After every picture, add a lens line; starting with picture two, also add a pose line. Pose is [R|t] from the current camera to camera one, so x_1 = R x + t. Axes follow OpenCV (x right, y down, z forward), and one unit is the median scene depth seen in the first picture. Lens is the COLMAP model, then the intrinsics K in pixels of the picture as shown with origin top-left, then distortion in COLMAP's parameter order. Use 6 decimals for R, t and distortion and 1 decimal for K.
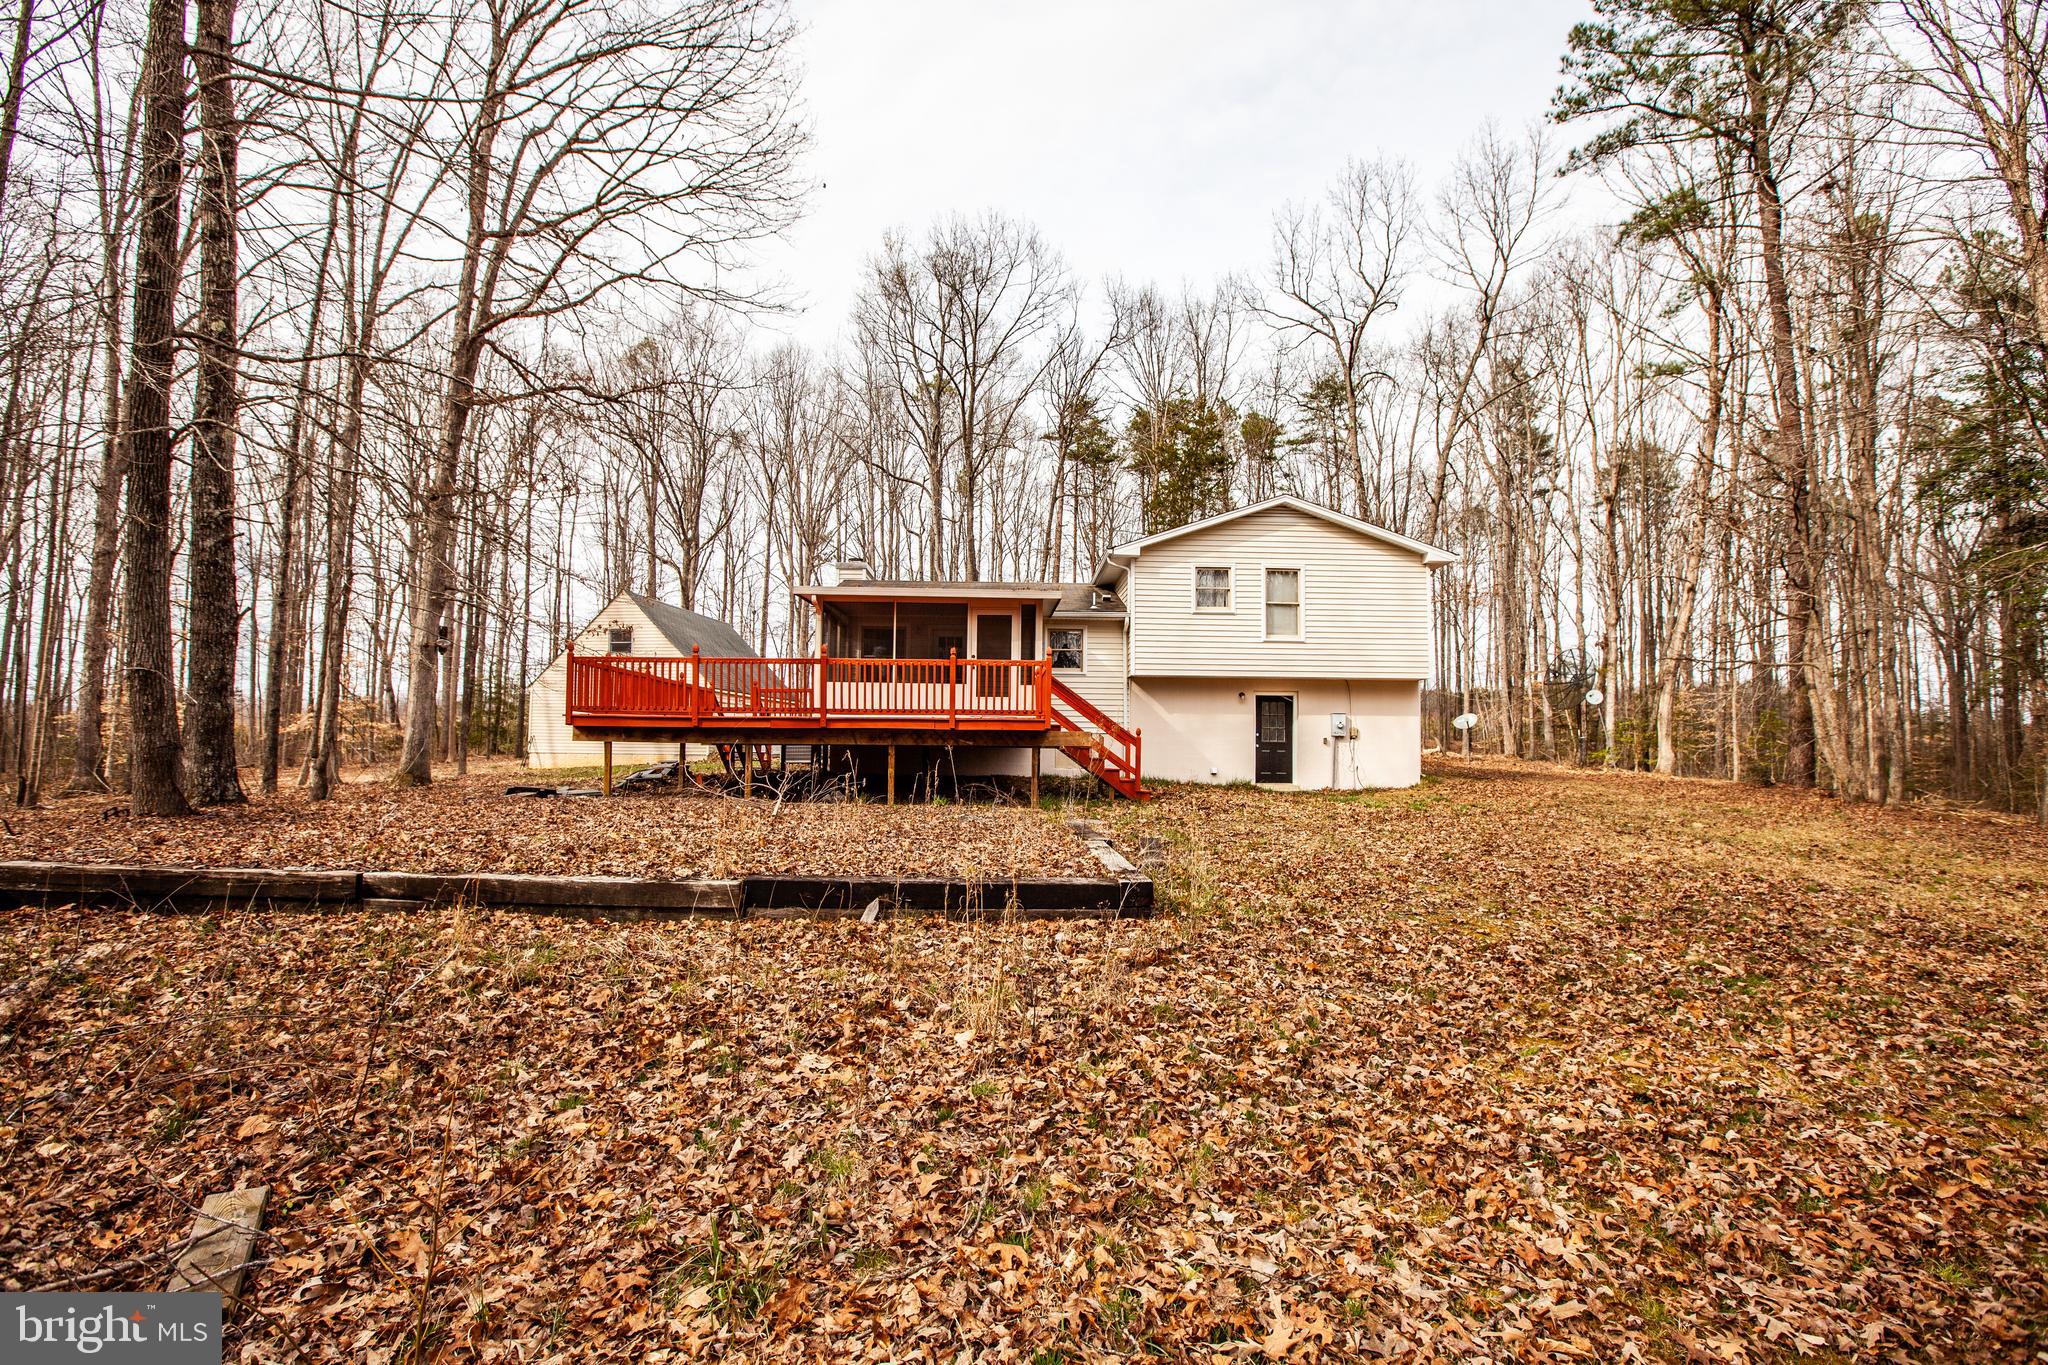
lens RADIAL K [[941.1, 0, 1011.6], [0, 941.1, 682.3], [0, 0, 1]] dist [-0.034106, 0.000806]
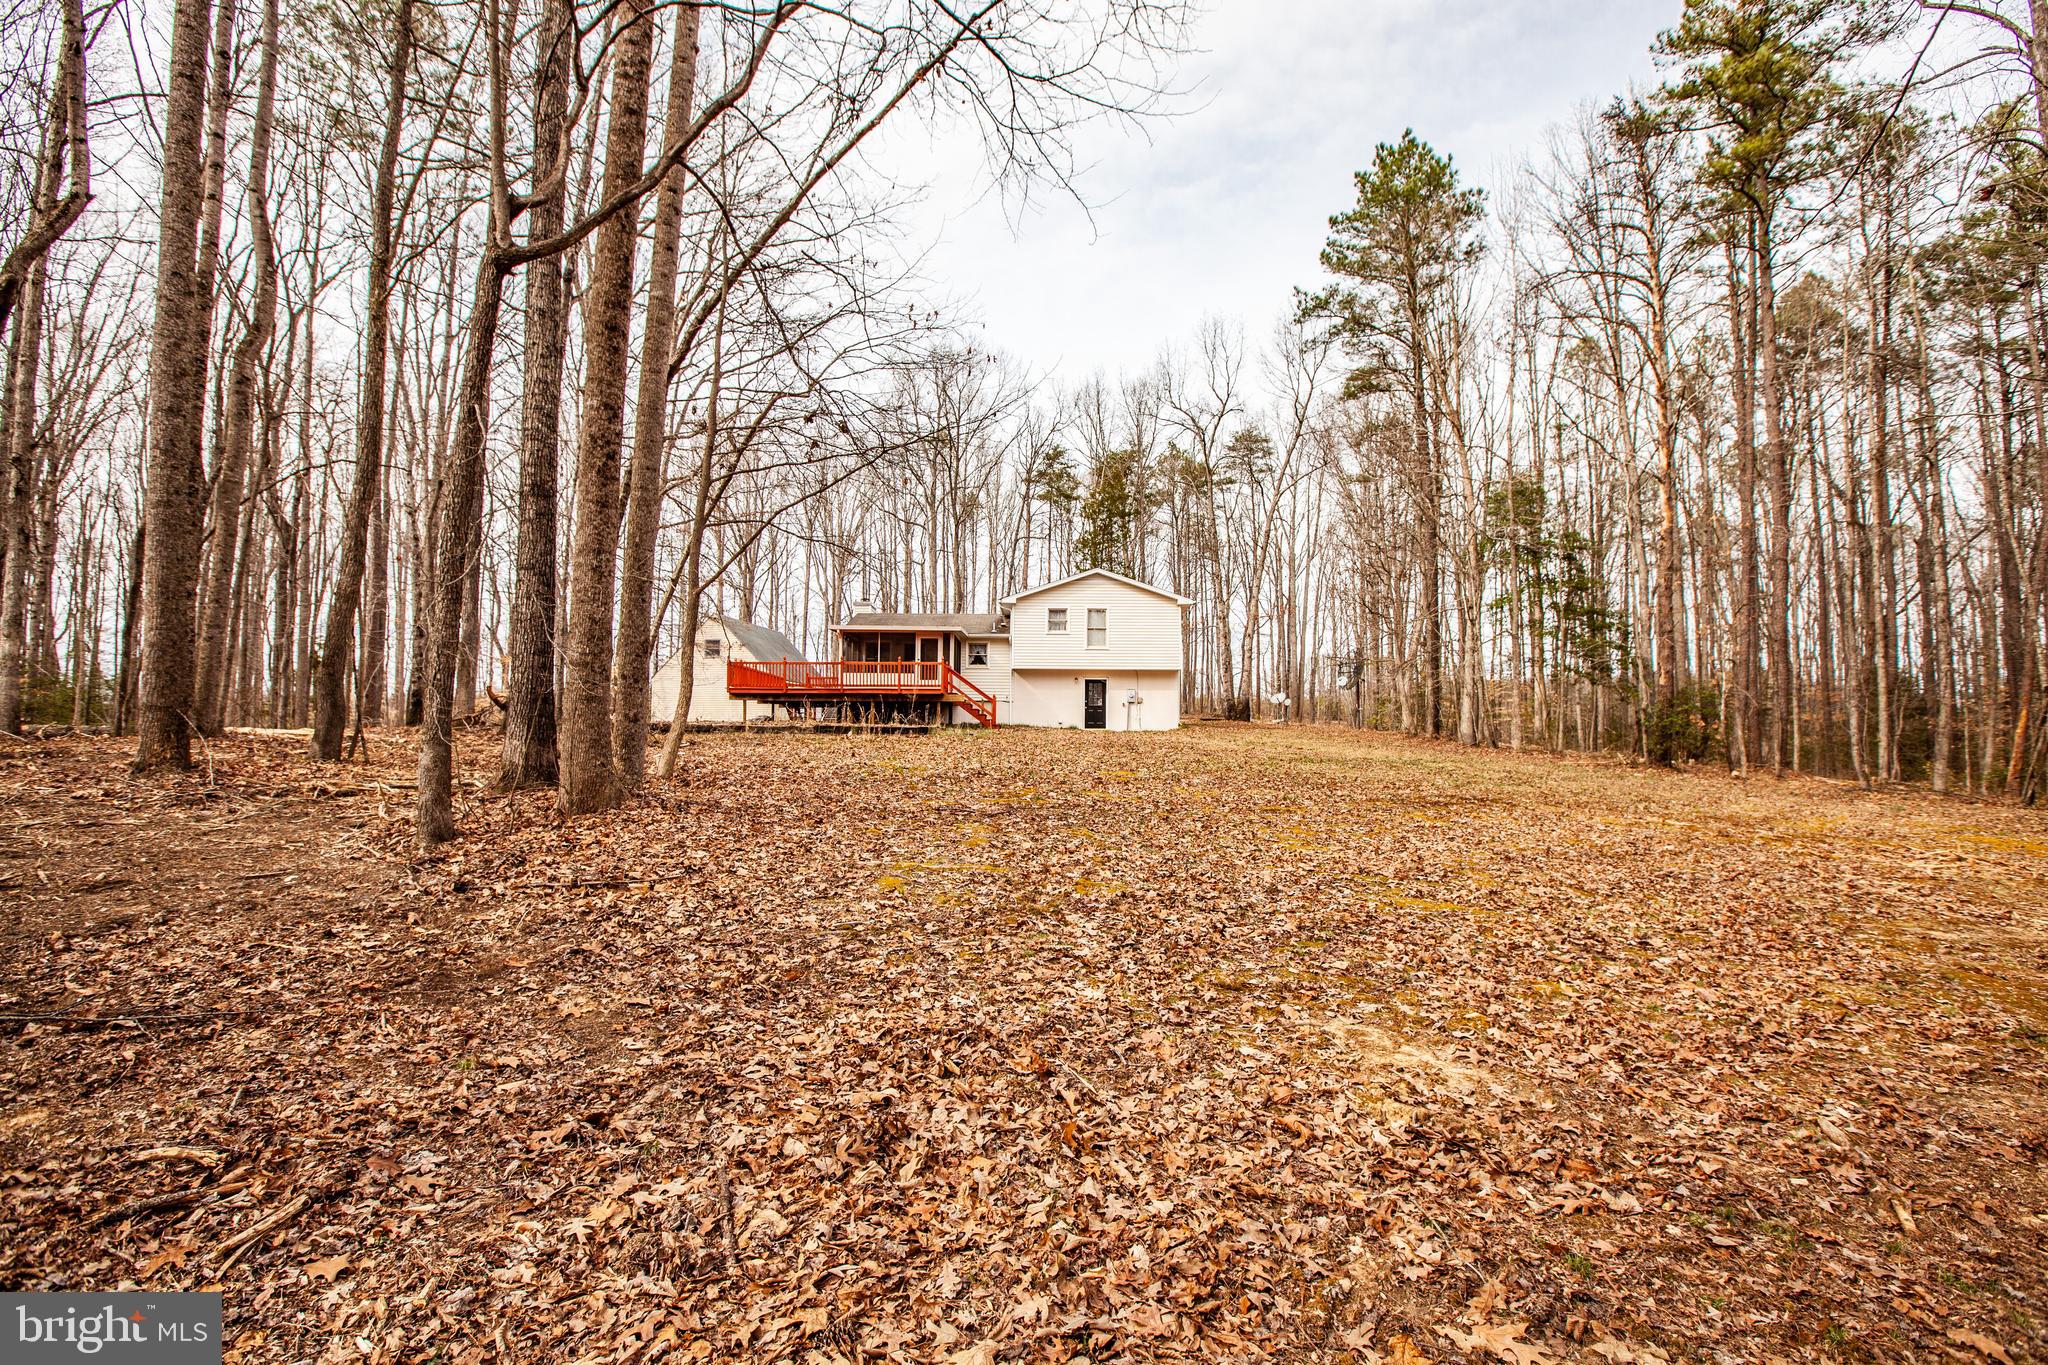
lens RADIAL K [[941.1, 0, 1011.6], [0, 941.1, 682.3], [0, 0, 1]] dist [-0.034106, 0.000806]
pose [[0.999337, -0.005890, -0.035926, 0.189528], [0.006158, 0.999954, 0.007343, 0.005600], [0.035881, -0.007560, 0.999327, -0.811801]]
